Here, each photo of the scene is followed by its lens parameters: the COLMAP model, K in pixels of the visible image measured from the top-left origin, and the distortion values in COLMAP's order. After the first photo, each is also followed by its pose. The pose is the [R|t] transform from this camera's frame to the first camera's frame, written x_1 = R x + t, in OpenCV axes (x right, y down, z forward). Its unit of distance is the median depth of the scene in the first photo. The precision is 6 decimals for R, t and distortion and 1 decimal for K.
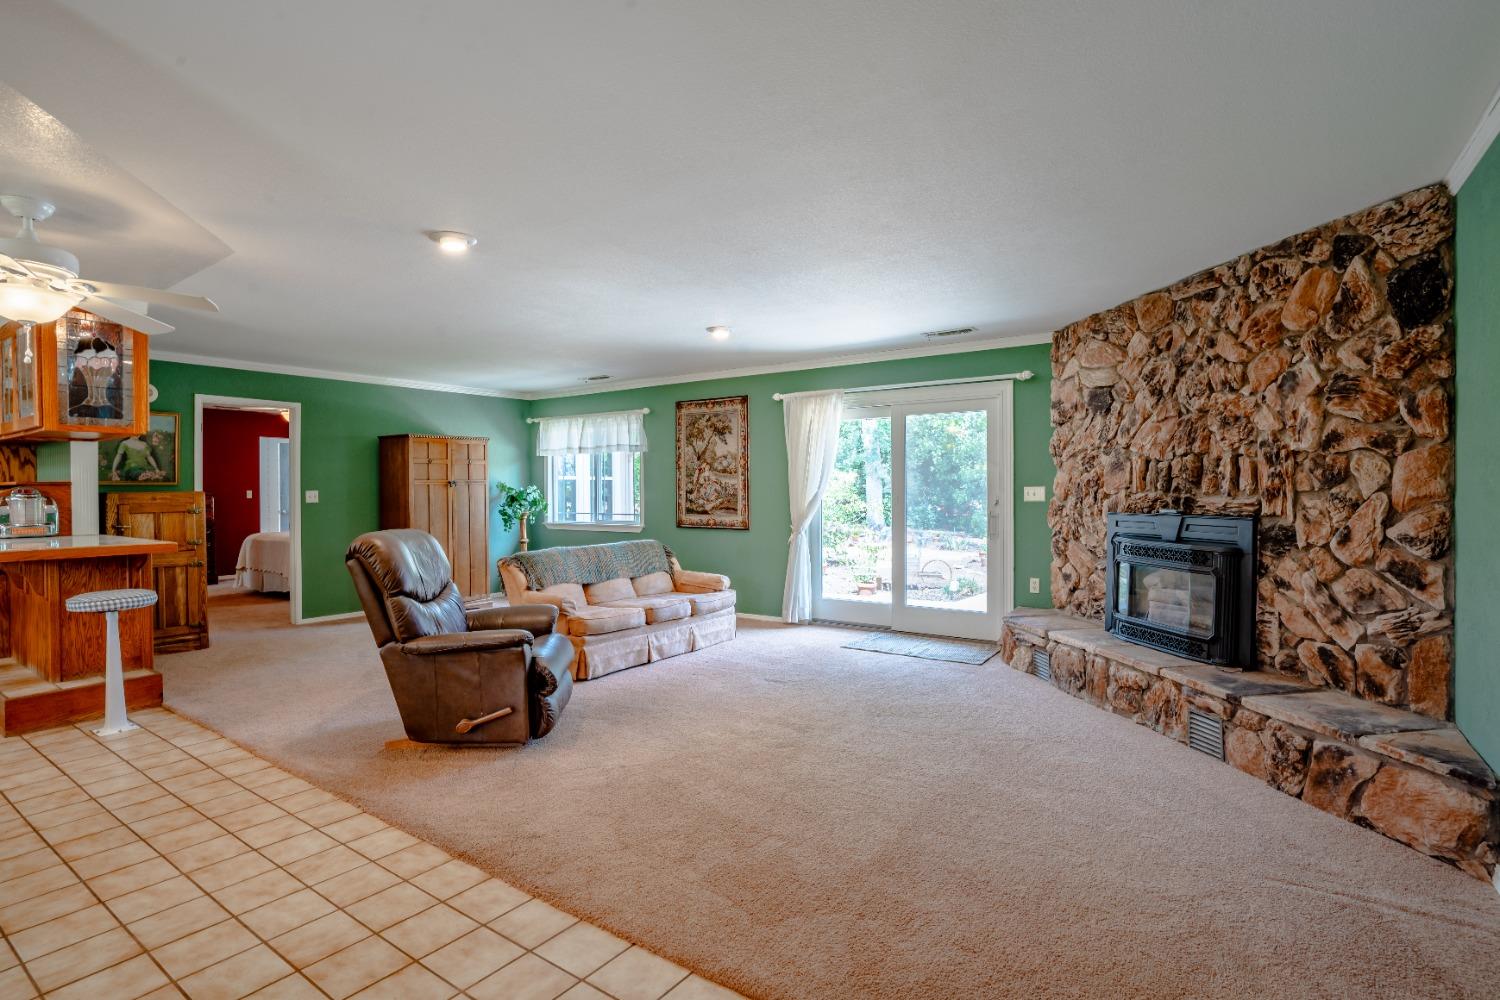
lens RADIAL K [[759.4, 0, 763.2], [0, 759.4, 496.2], [0, 0, 1]] dist [-0.008990, 0.002820]
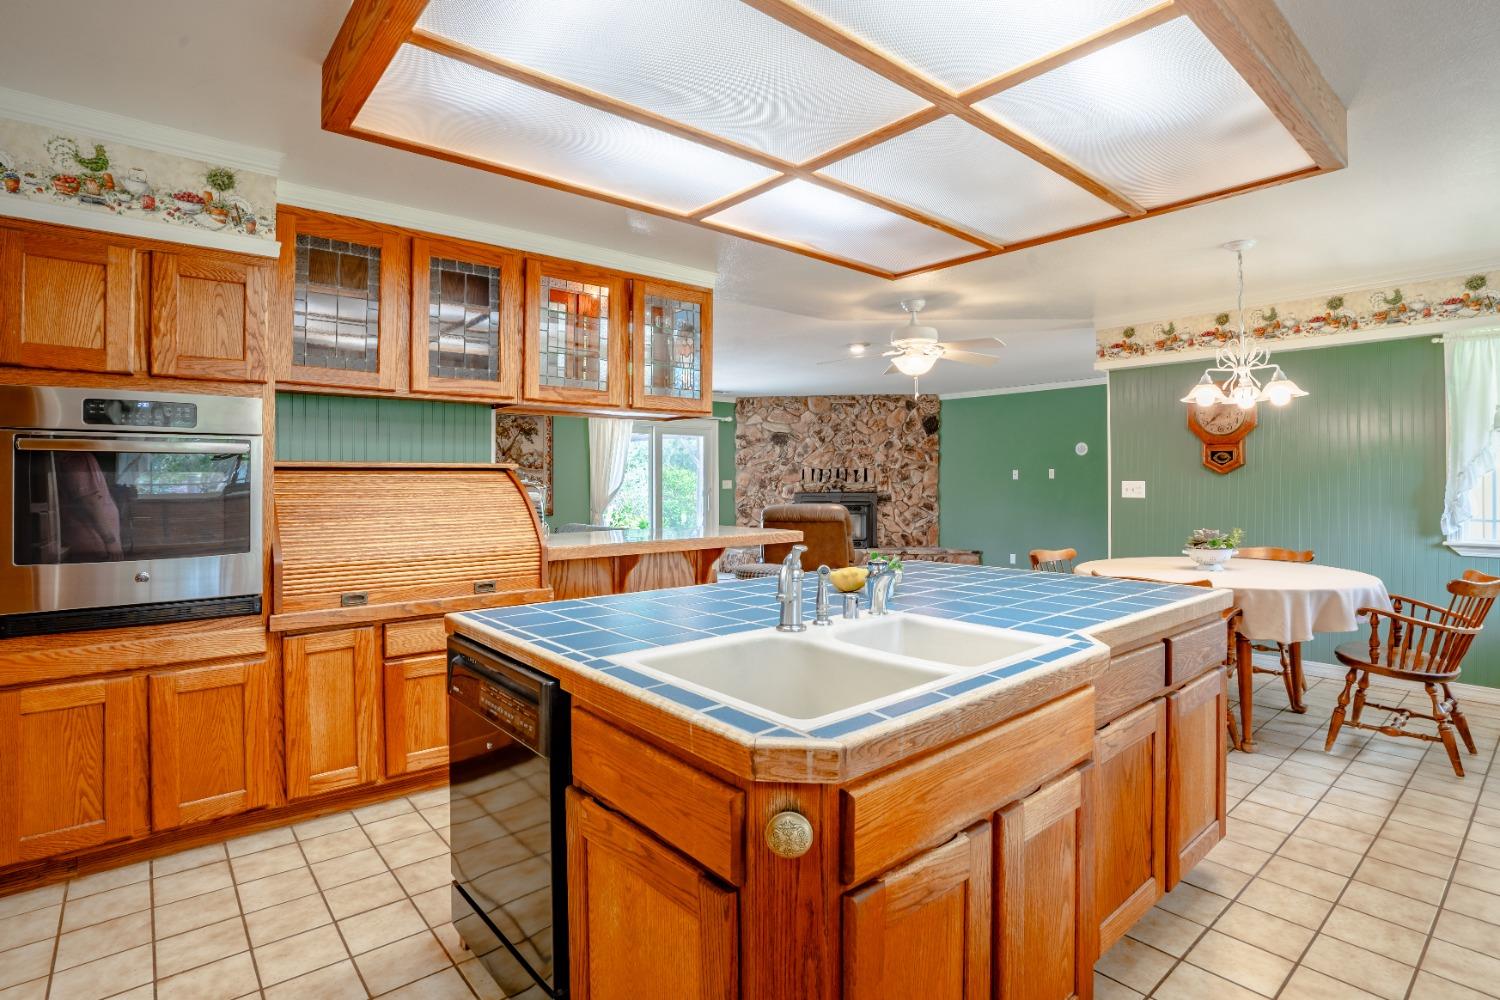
lens RADIAL K [[759.4, 0, 751.6], [0, 759.4, 487.5], [0, 0, 1]] dist [-0.008990, 0.002820]
pose [[0.239525, -0.005988, 0.970872, -2.350978], [0.010798, 0.999936, 0.003504, -0.002724], [-0.970830, 0.009644, 0.239574, 0.853327]]
